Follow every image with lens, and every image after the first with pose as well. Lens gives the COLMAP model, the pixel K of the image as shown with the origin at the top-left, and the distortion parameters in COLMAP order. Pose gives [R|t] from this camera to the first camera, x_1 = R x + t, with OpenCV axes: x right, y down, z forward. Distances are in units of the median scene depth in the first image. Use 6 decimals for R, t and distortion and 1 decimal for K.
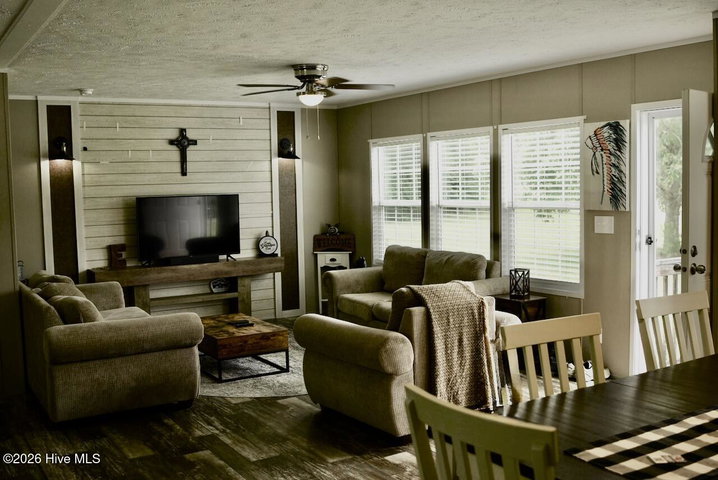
lens RADIAL K [[733.4, 0, 359.0], [0, 733.4, 240.0], [0, 0, 1]] dist [-0.090652, 0.014126]
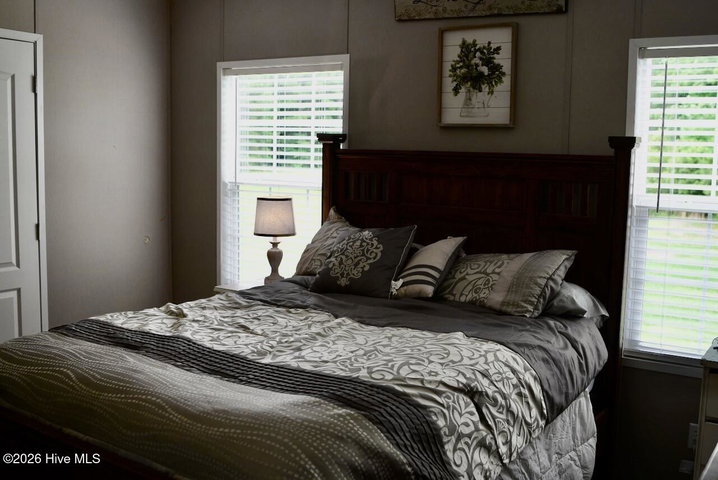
lens RADIAL K [[771.1, 0, 359.0], [0, 771.1, 240.0], [0, 0, 1]] dist [-0.059010, 0.021152]
pose [[0.906646, -0.011613, 0.421732, -0.096975], [-0.007466, 0.999023, 0.043560, -0.023864], [-0.421826, -0.042643, 0.905674, 0.329628]]
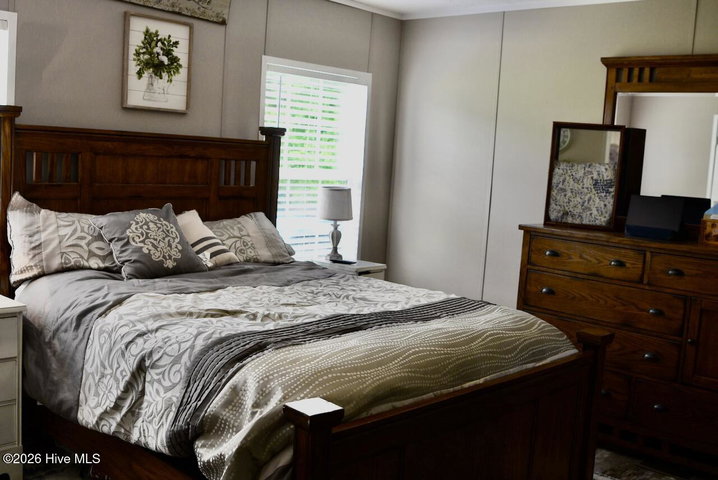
lens RADIAL K [[771.1, 0, 359.0], [0, 771.1, 240.0], [0, 0, 1]] dist [-0.059010, 0.021152]
pose [[-0.279108, -0.107422, 0.954232, -0.293198], [0.013842, 0.993170, 0.115854, -0.038537], [-0.960160, 0.045545, -0.275714, 0.626314]]
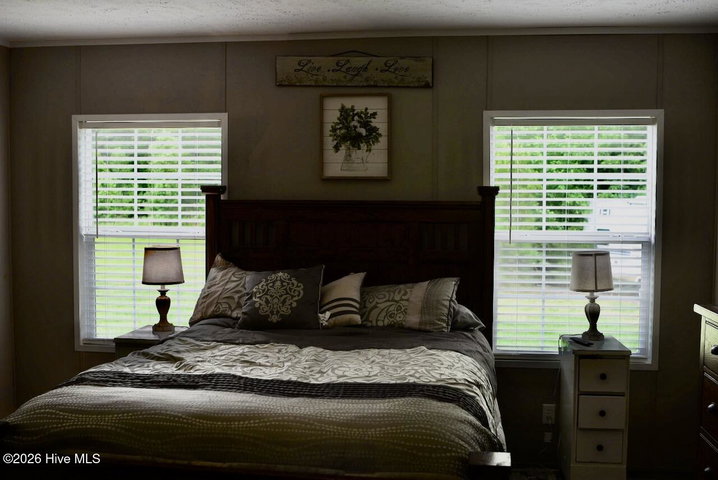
lens RADIAL K [[771.1, 0, 359.0], [0, 771.1, 240.0], [0, 0, 1]] dist [-0.059010, 0.021152]
pose [[0.626706, -0.016255, 0.779086, -0.216456], [0.039813, 0.999145, -0.011179, -0.023221], [-0.778238, 0.038024, 0.626817, 0.366648]]
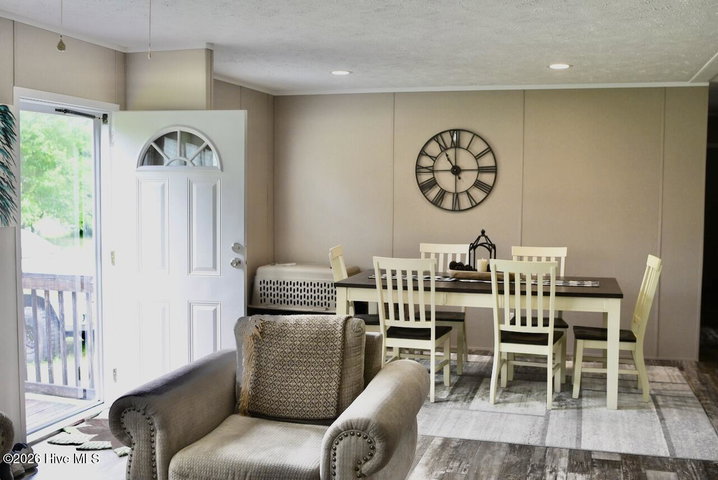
lens RADIAL K [[771.1, 0, 359.0], [0, 771.1, 240.0], [0, 0, 1]] dist [-0.059010, 0.021152]
pose [[-0.655862, -0.034183, 0.754106, -0.754069], [0.062086, 0.993147, 0.099017, -0.118844], [-0.752323, 0.111761, -0.649246, 1.842167]]
